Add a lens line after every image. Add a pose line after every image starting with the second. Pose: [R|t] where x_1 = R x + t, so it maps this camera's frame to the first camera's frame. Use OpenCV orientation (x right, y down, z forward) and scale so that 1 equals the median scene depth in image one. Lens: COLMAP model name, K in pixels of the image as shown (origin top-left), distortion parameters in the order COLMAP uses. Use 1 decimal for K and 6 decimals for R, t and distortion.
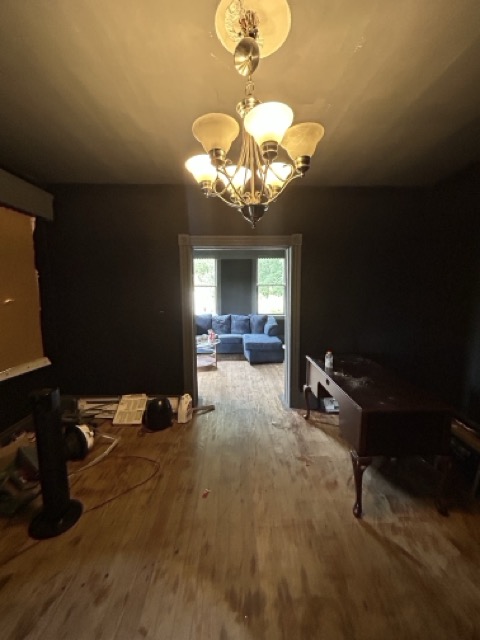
lens RADIAL K [[262.4, 0, 240.0], [0, 262.4, 320.0], [0, 0, 1]] dist [-0.003058, -0.000042]
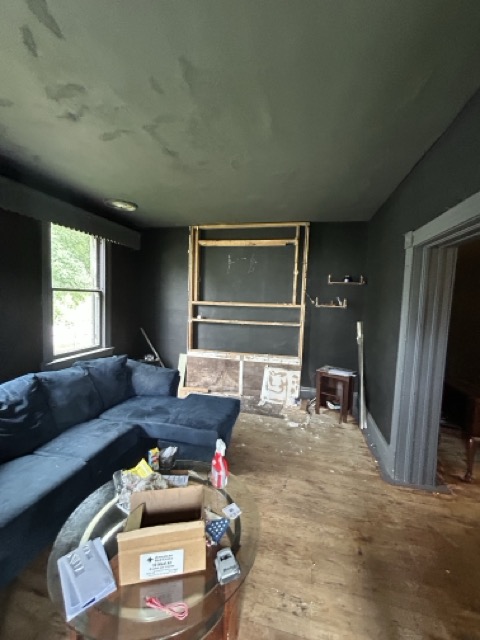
lens RADIAL K [[262.4, 0, 240.0], [0, 262.4, 320.0], [0, 0, 1]] dist [-0.003058, -0.000042]
pose [[0.254898, -0.077427, 0.963863, -0.881782], [0.085344, 0.994701, 0.057334, -0.269997], [-0.963194, 0.067645, 0.260155, 2.055755]]
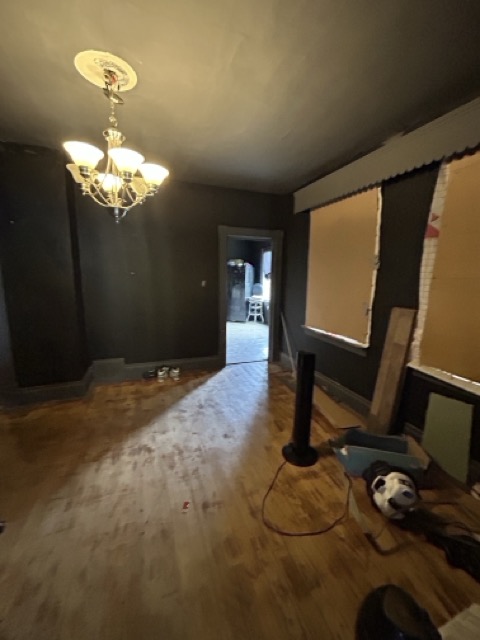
lens RADIAL K [[262.4, 0, 240.0], [0, 262.4, 320.0], [0, 0, 1]] dist [-0.003058, -0.000042]
pose [[-0.943829, 0.050213, -0.326596, -0.043533], [-0.048639, 0.956508, 0.287622, -0.172248], [0.326834, 0.287352, -0.900338, 1.549894]]
